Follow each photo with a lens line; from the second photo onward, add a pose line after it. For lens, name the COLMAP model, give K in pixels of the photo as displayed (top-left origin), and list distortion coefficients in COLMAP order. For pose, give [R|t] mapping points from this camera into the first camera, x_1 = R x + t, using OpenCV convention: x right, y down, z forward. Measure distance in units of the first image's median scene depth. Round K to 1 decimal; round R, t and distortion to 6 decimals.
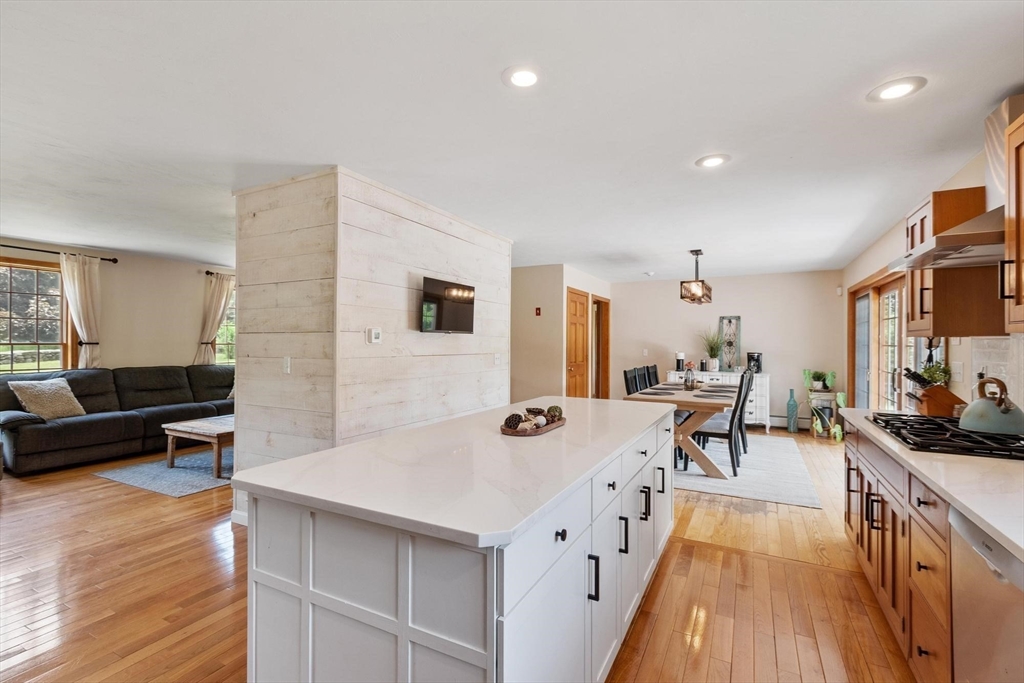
lens RADIAL K [[463.8, 0, 505.0], [0, 463.8, 345.7], [0, 0, 1]] dist [0.002326, -0.000106]
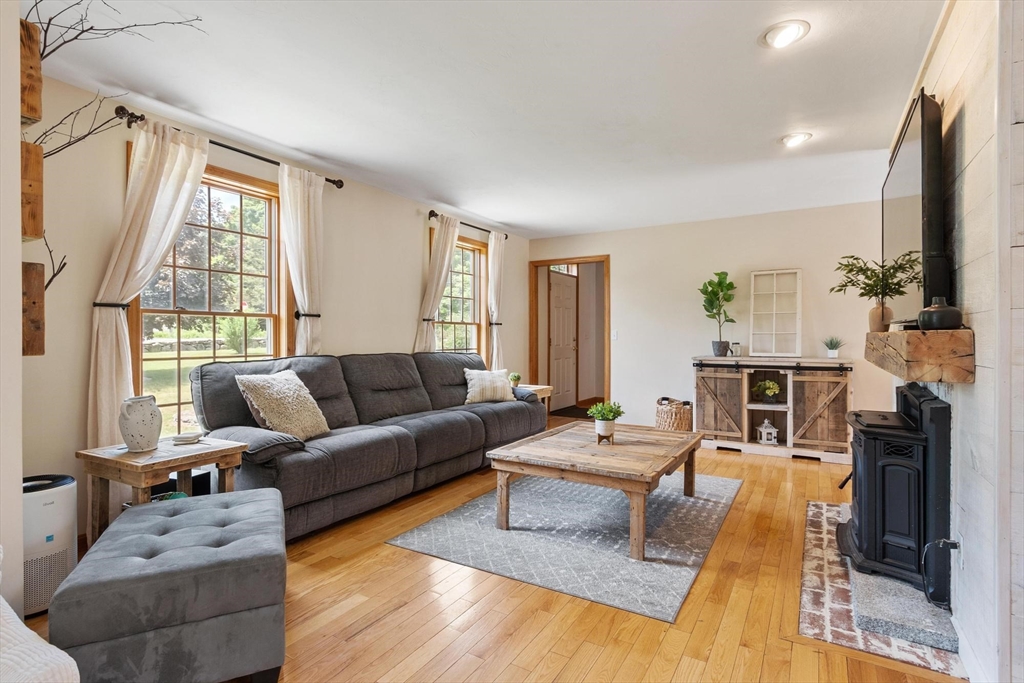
lens RADIAL K [[512.5, 0, 517.8], [0, 512.5, 341.2], [0, 0, 1]] dist [0.003182, 0.000455]
pose [[0.998660, -0.004120, -0.051594, -0.589023], [0.004320, 0.999984, 0.003767, 0.029242], [0.051578, -0.003985, 0.998661, 0.333367]]
